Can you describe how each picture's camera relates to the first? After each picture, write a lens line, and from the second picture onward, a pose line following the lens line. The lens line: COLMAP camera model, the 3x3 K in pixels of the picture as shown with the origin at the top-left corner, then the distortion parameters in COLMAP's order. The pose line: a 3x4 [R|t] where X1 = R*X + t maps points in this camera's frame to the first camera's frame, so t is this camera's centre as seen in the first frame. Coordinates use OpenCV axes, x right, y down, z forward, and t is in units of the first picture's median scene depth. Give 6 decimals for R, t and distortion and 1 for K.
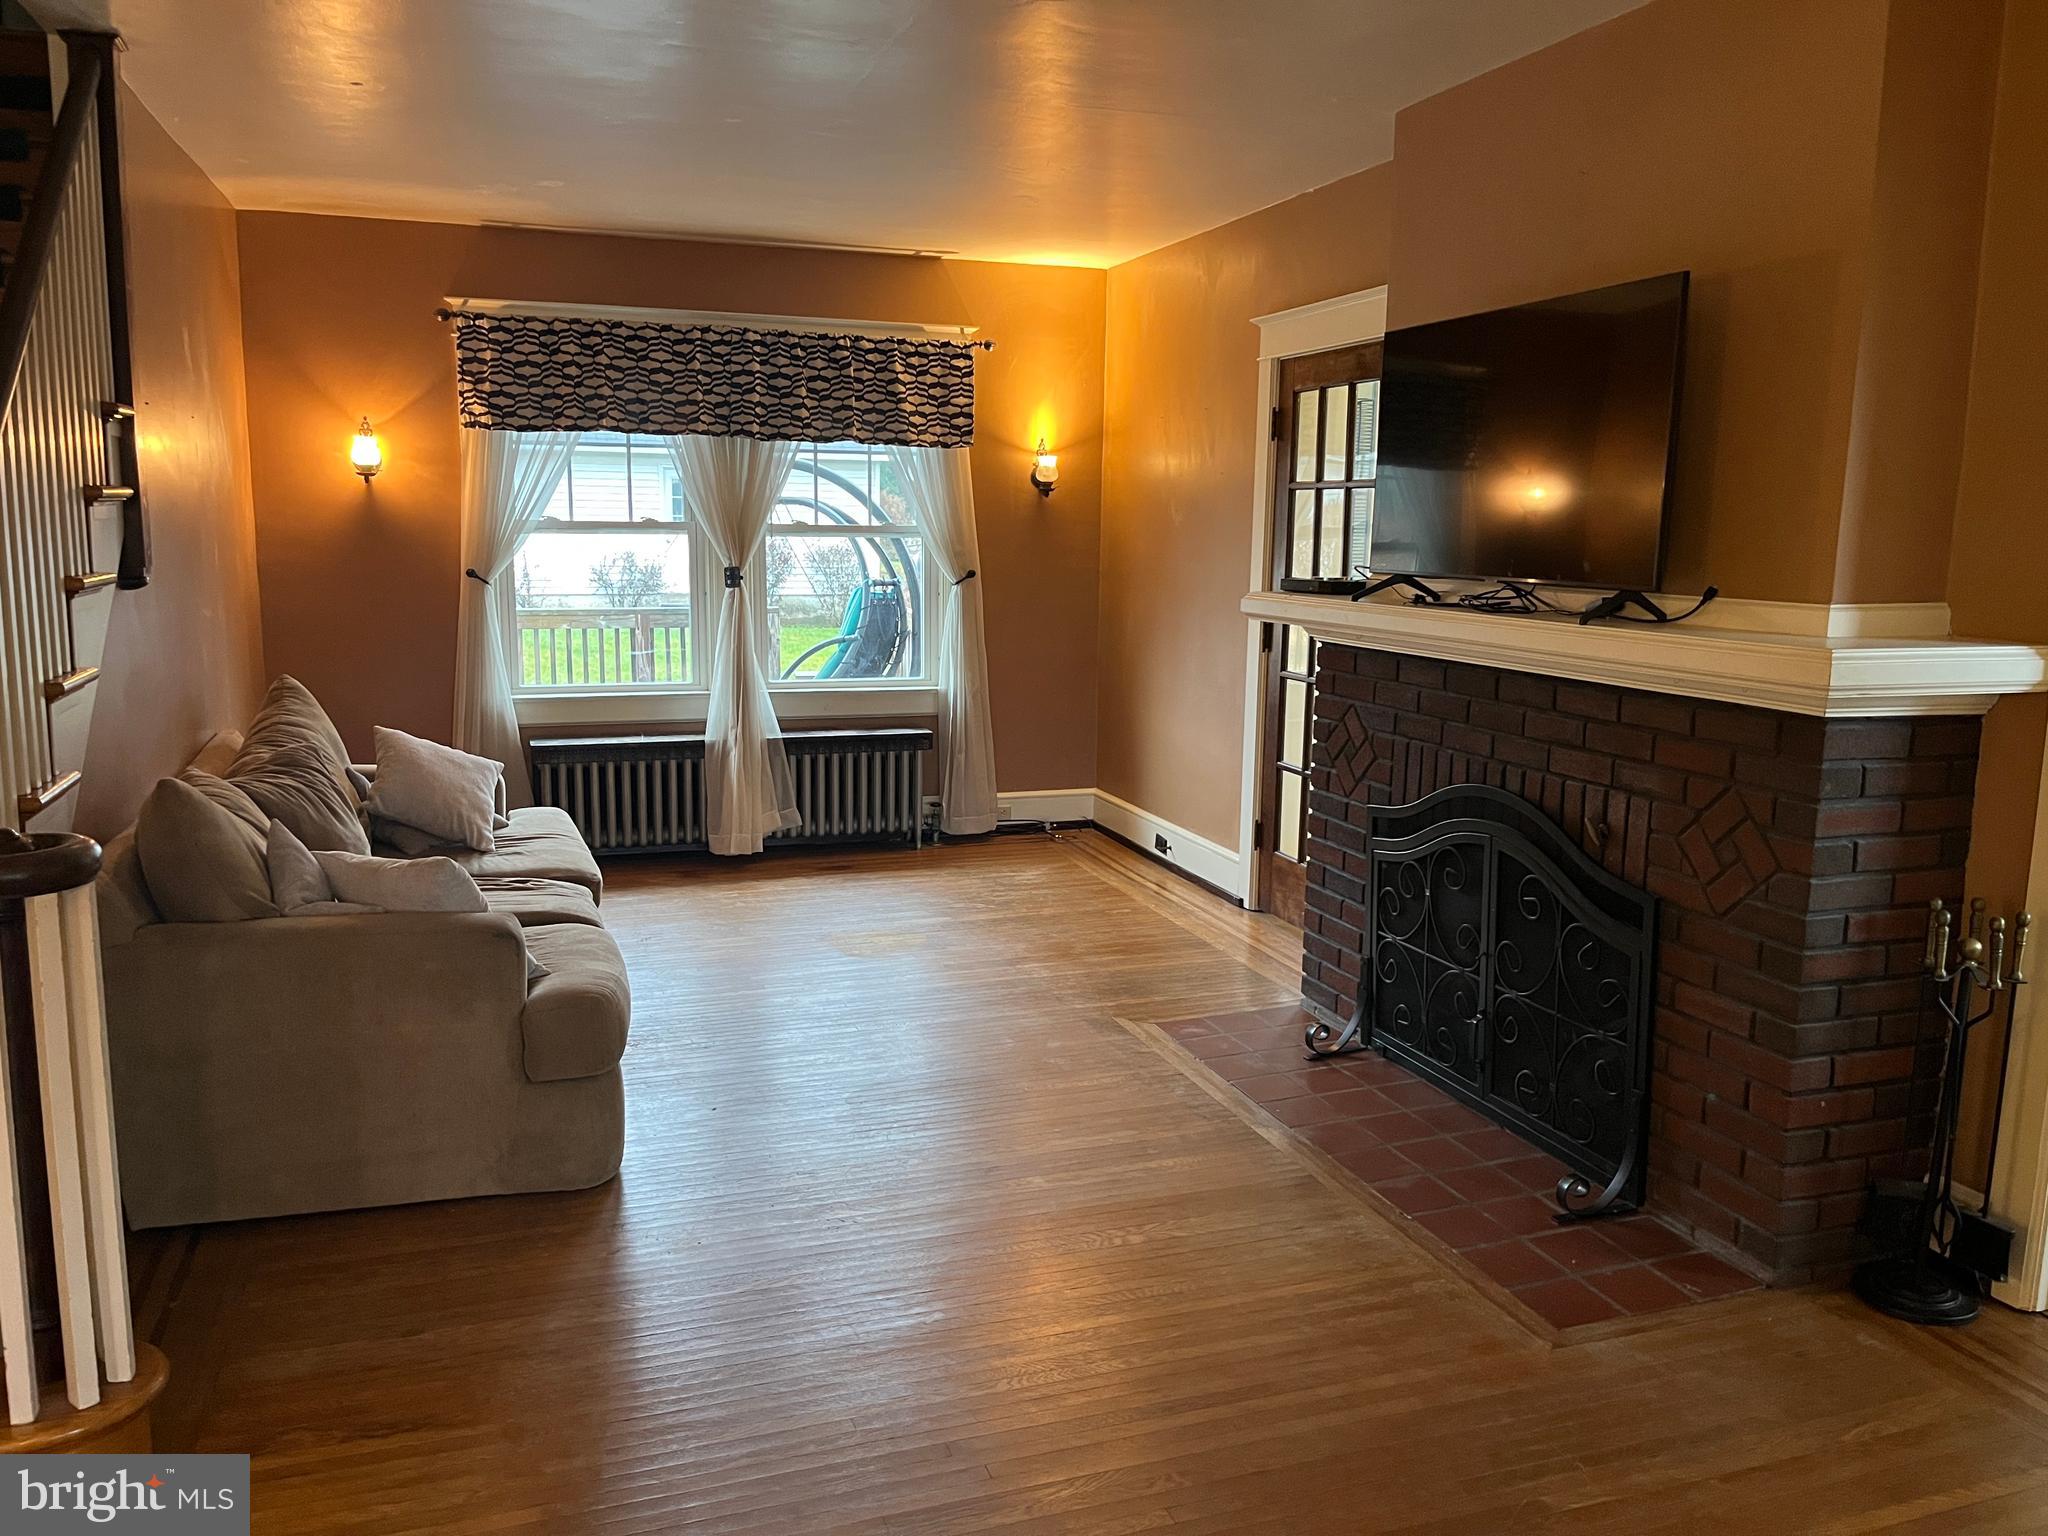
lens RADIAL K [[1547.8, 0, 1013.1], [0, 1547.8, 772.1], [0, 0, 1]] dist [0.037446, -0.037334]
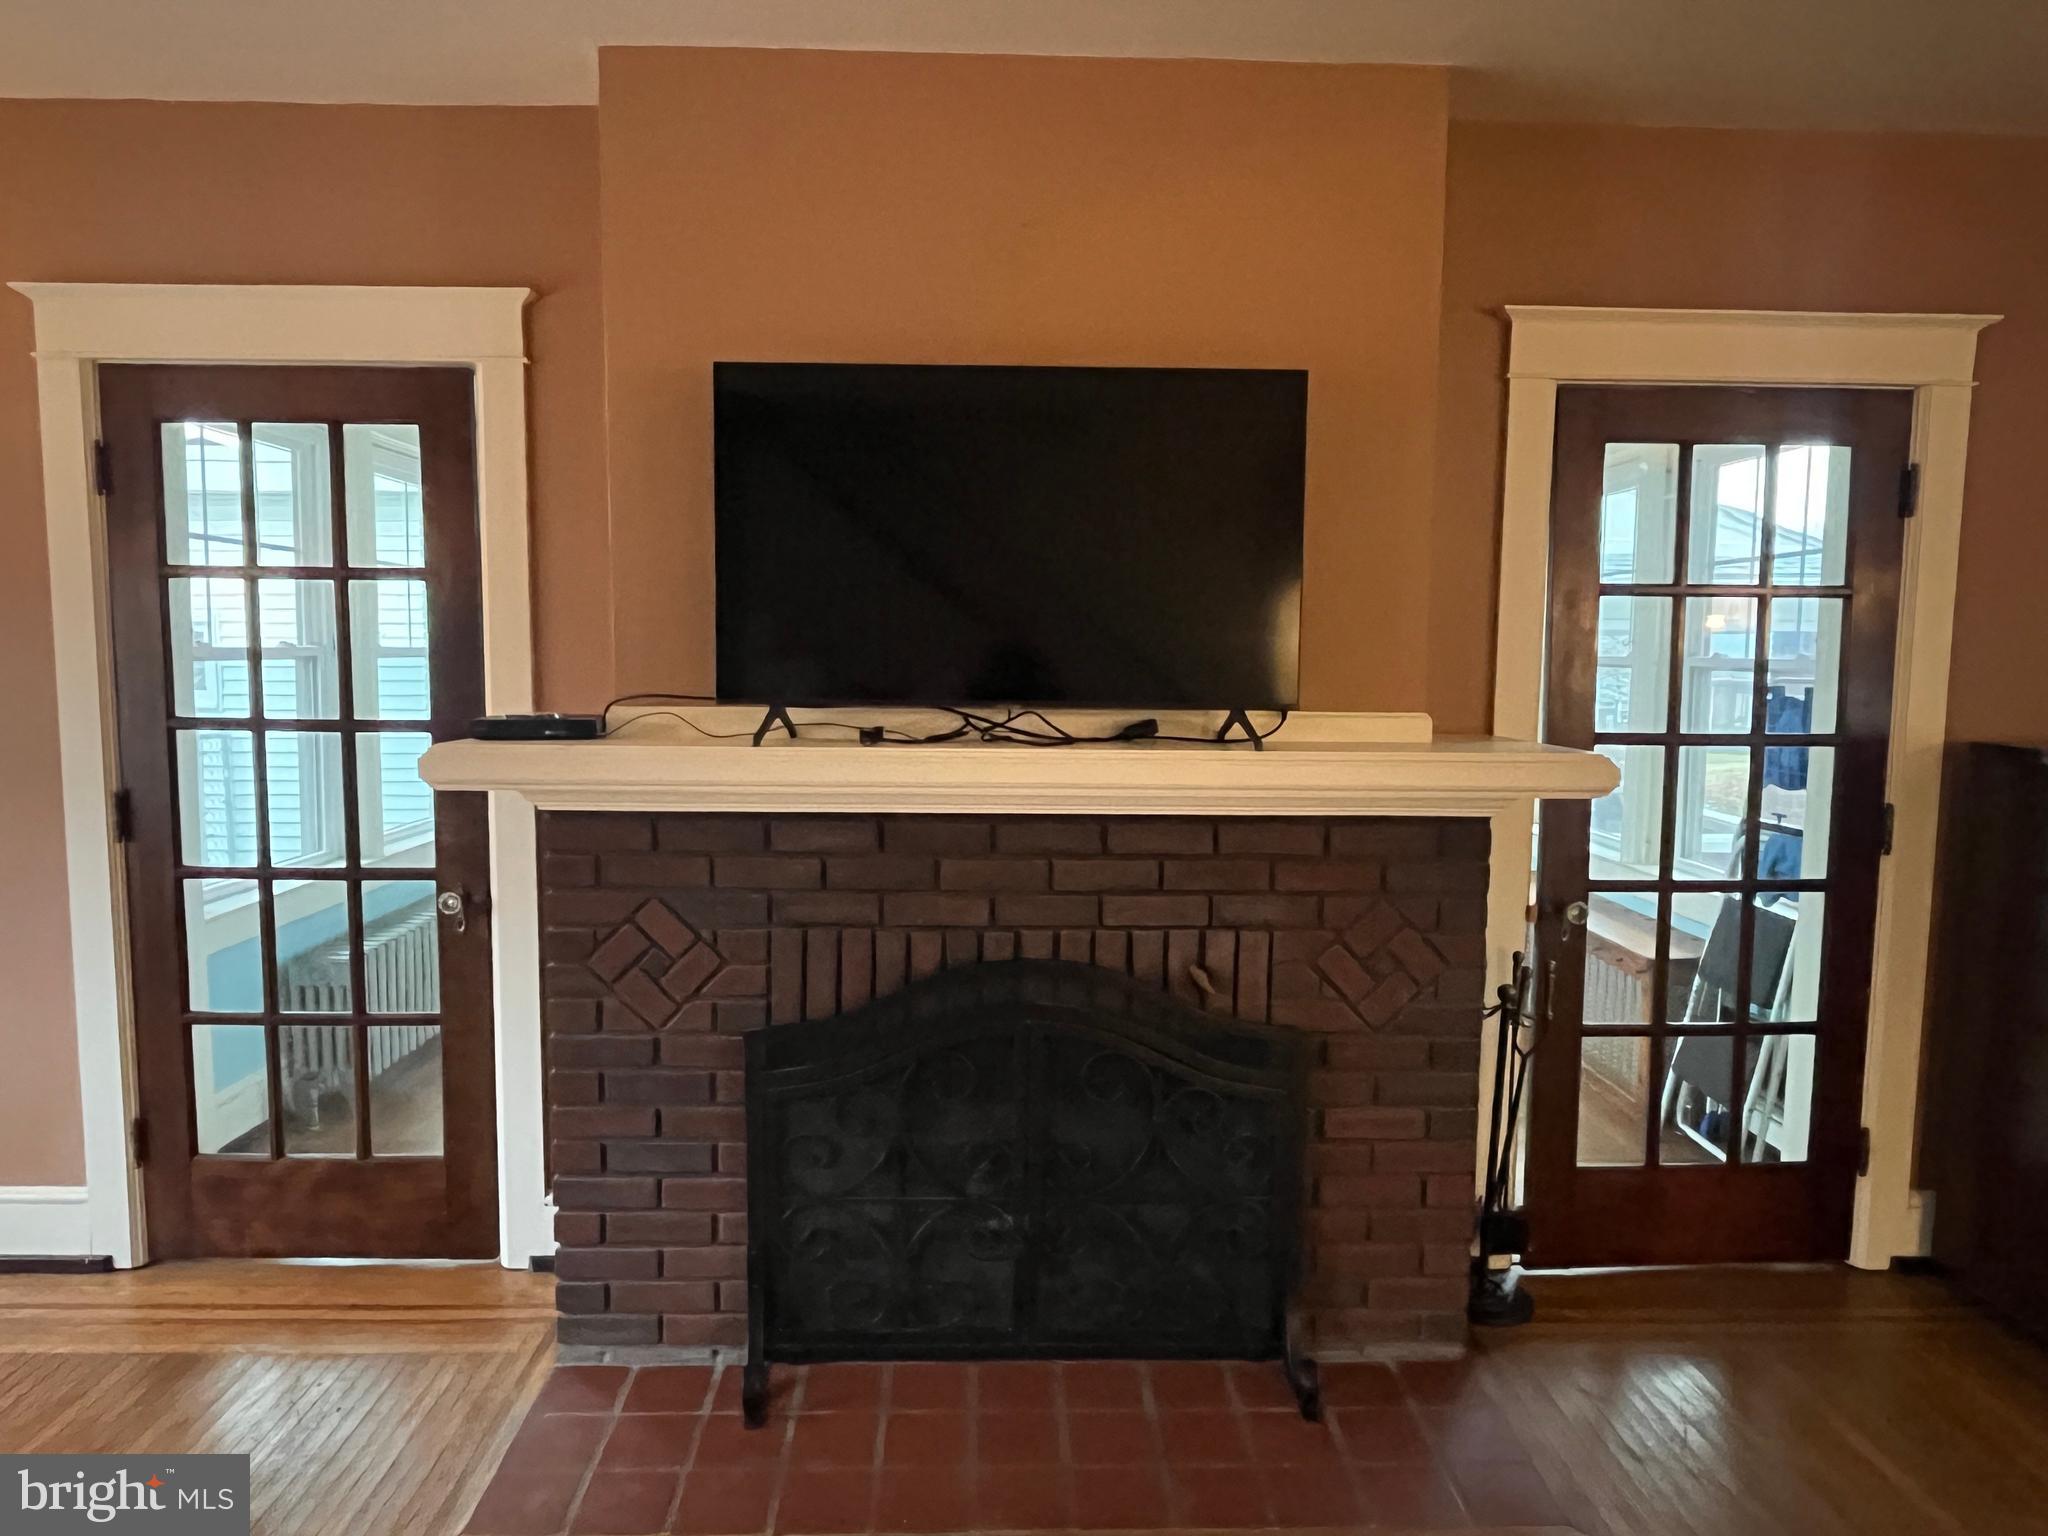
lens RADIAL K [[1262.2, 0, 1020.0], [0, 1262.2, 771.3], [0, 0, 1]] dist [-0.000779, 0.001527]
pose [[0.295652, -0.101107, 0.949930, -0.302184], [0.146696, 0.987394, 0.059438, -0.126542], [-0.943965, 0.121778, 0.306757, 0.793199]]
